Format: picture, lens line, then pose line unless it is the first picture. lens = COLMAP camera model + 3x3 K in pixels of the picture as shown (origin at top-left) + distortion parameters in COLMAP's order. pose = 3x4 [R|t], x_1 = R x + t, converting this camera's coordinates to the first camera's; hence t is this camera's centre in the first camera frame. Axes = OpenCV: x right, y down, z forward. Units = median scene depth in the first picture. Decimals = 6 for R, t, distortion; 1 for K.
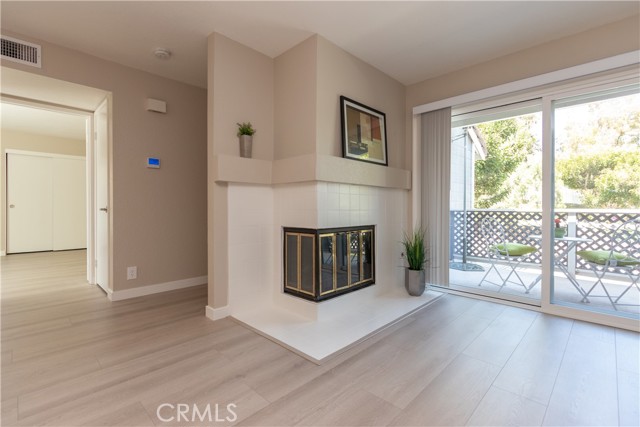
lens RADIAL K [[295.4, 0, 317.3], [0, 295.4, 211.0], [0, 0, 1]] dist [0.000555, -0.000469]
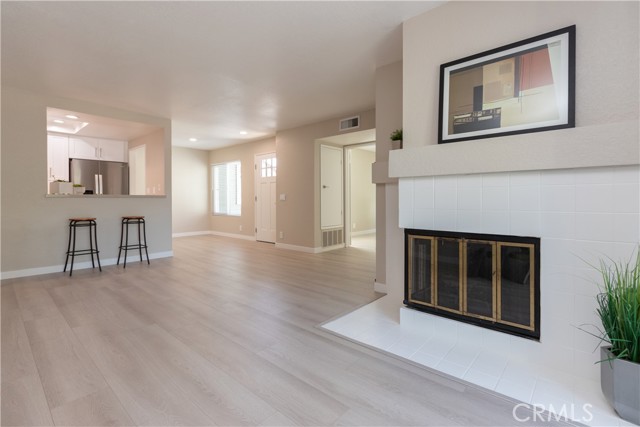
lens RADIAL K [[295.4, 0, 317.2], [0, 295.4, 208.2], [0, 0, 1]] dist [0.000555, -0.000469]
pose [[0.046175, 0.023312, -0.998661, 0.850300], [-0.008300, 0.999702, 0.022953, -0.022033], [0.998899, 0.007229, 0.046355, 0.621754]]
